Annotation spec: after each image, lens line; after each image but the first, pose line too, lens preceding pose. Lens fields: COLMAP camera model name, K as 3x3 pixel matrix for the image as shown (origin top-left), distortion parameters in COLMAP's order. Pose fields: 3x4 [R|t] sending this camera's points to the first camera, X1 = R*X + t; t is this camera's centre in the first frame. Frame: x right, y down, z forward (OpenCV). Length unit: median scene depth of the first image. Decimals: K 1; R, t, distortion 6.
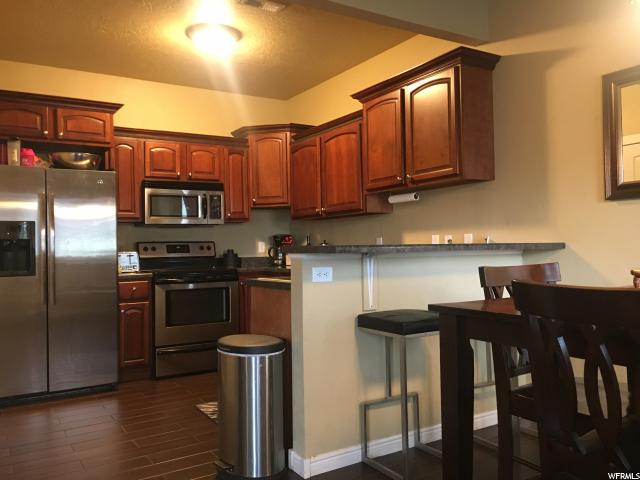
lens RADIAL K [[541.0, 0, 322.6], [0, 541.0, 238.5], [0, 0, 1]] dist [0.069424, -0.028618]
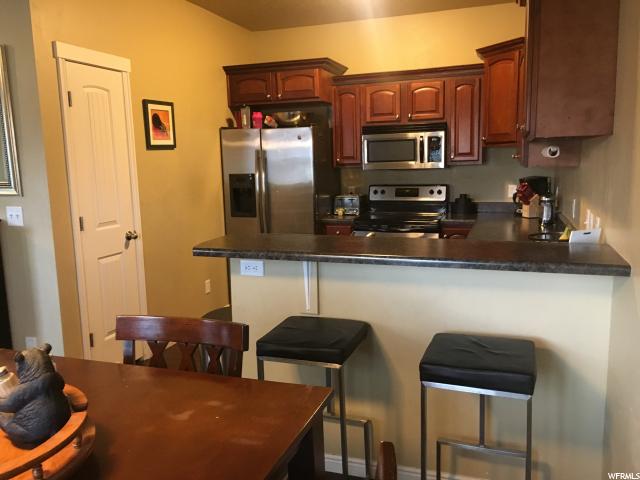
lens RADIAL K [[541.0, 0, 323.0], [0, 541.0, 240.5], [0, 0, 1]] dist [0.069424, -0.028618]
pose [[0.647702, 0.118661, -0.752597, 0.414115], [0.023125, 0.984280, 0.175093, -0.075862], [0.761543, -0.130812, 0.634776, 0.262243]]
